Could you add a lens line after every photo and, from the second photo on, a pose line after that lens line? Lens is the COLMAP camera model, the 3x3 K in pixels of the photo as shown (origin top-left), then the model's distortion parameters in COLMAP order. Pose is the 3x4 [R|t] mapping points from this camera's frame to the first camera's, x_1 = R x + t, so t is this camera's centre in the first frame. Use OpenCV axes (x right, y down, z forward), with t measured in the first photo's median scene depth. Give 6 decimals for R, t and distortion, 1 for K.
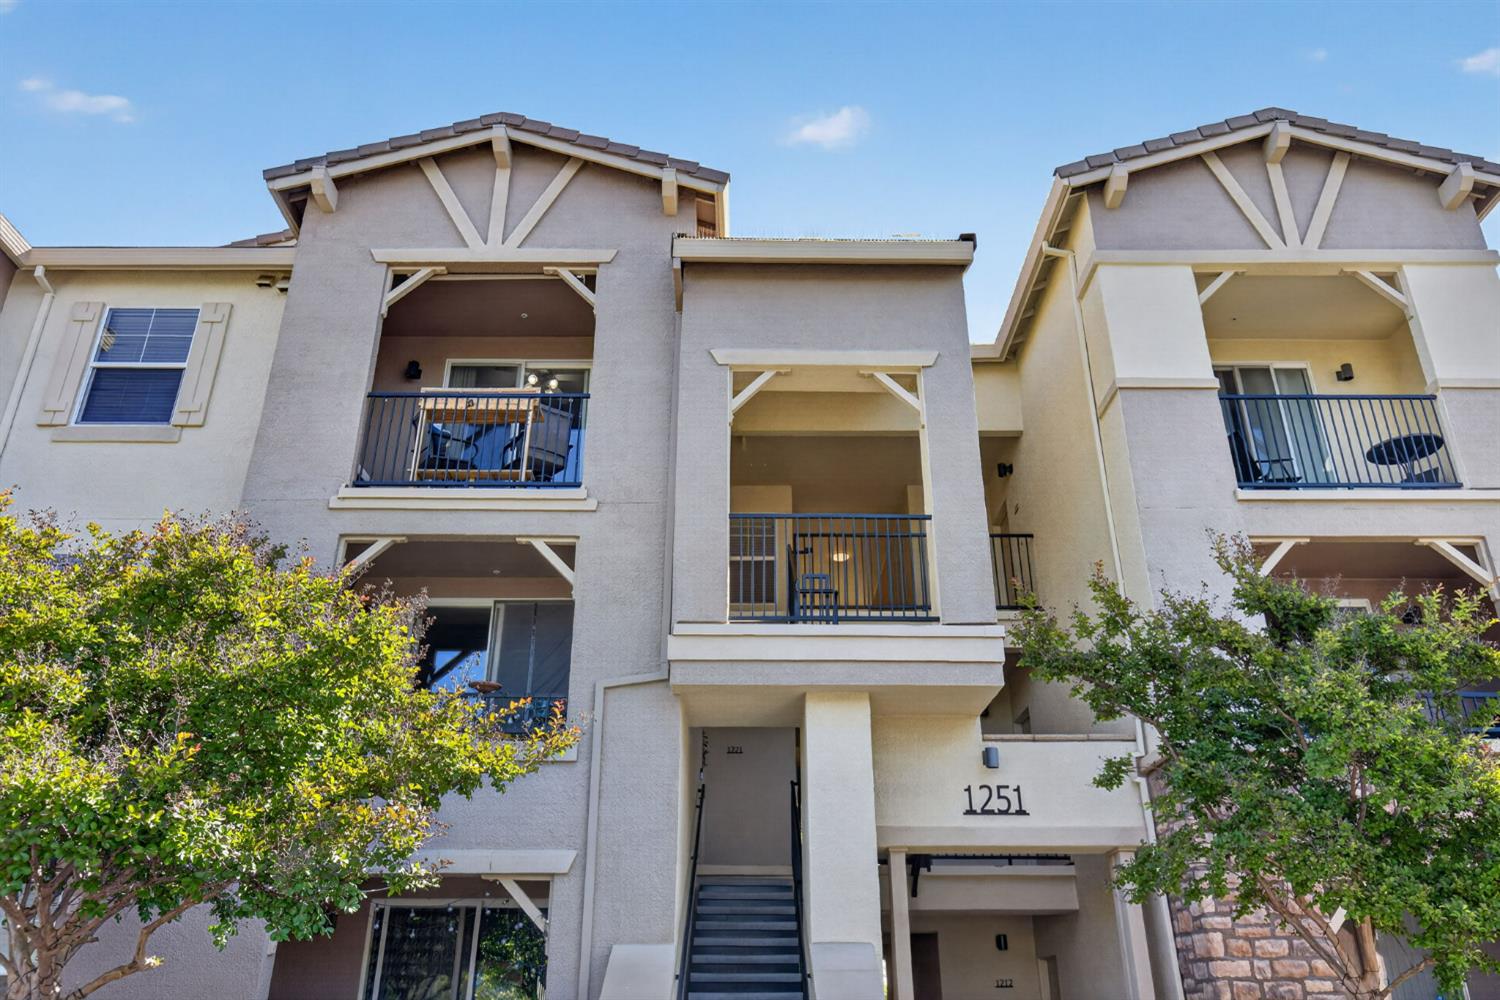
lens RADIAL K [[1049.1, 0, 751.3], [0, 1049.1, 528.5], [0, 0, 1]] dist [-0.005104, -0.005049]
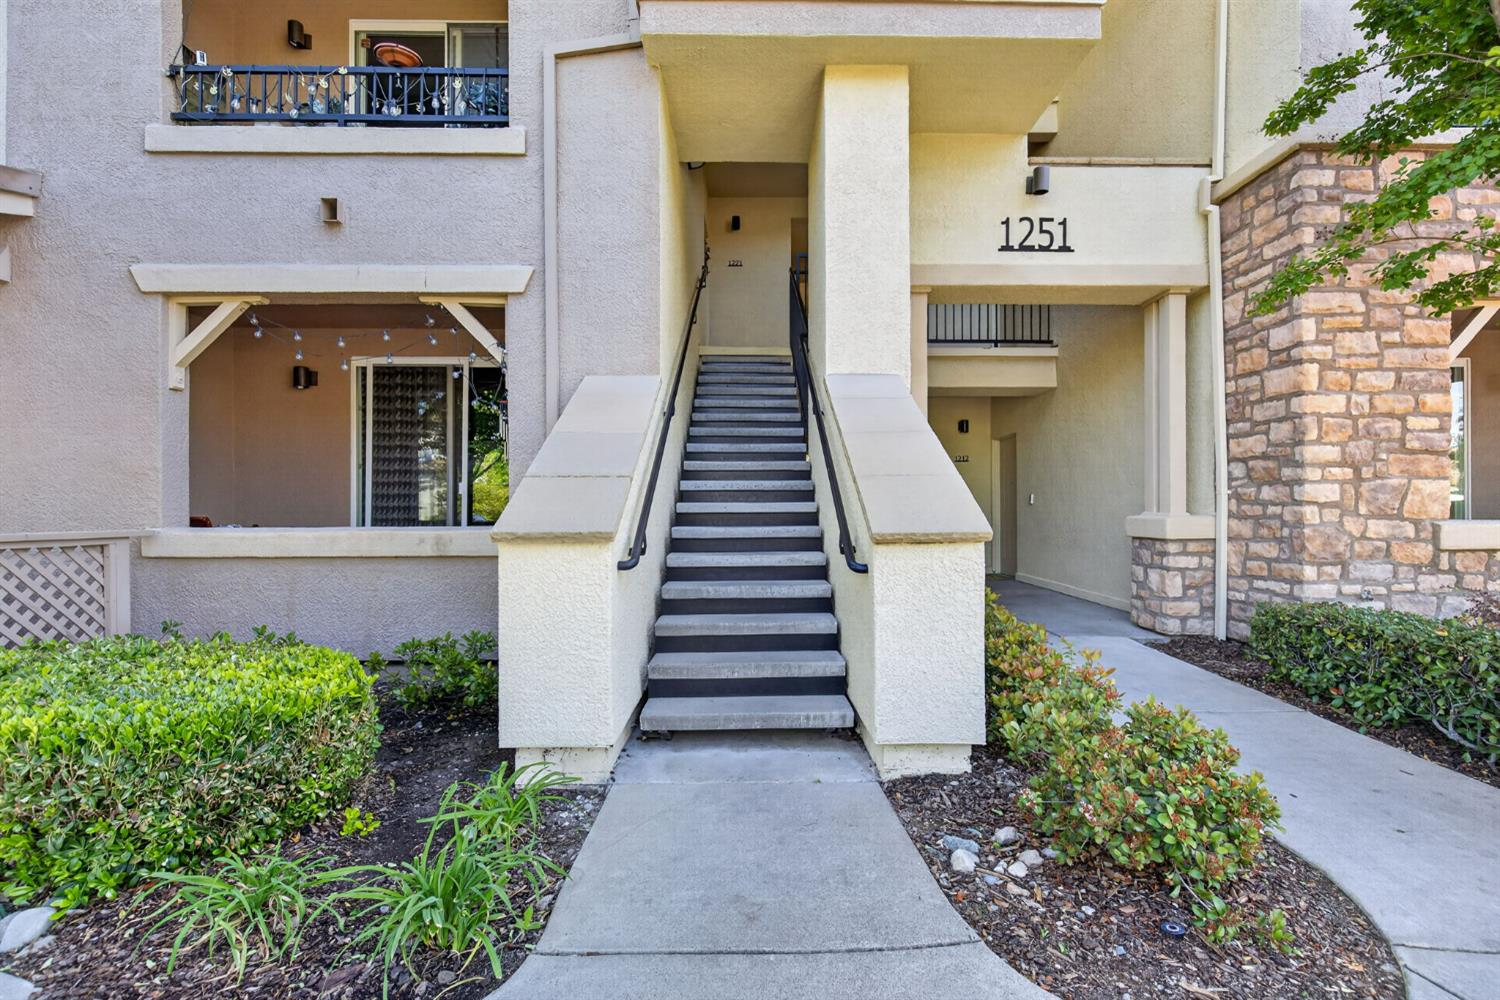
lens RADIAL K [[674.9, 0, 753.8], [0, 674.9, 514.3], [0, 0, 1]] dist [-0.004200, -0.000225]
pose [[0.999982, -0.003496, 0.004929, -0.002783], [0.000996, 0.899799, 0.436304, 0.256613], [-0.005960, -0.436291, 0.899786, 0.462954]]
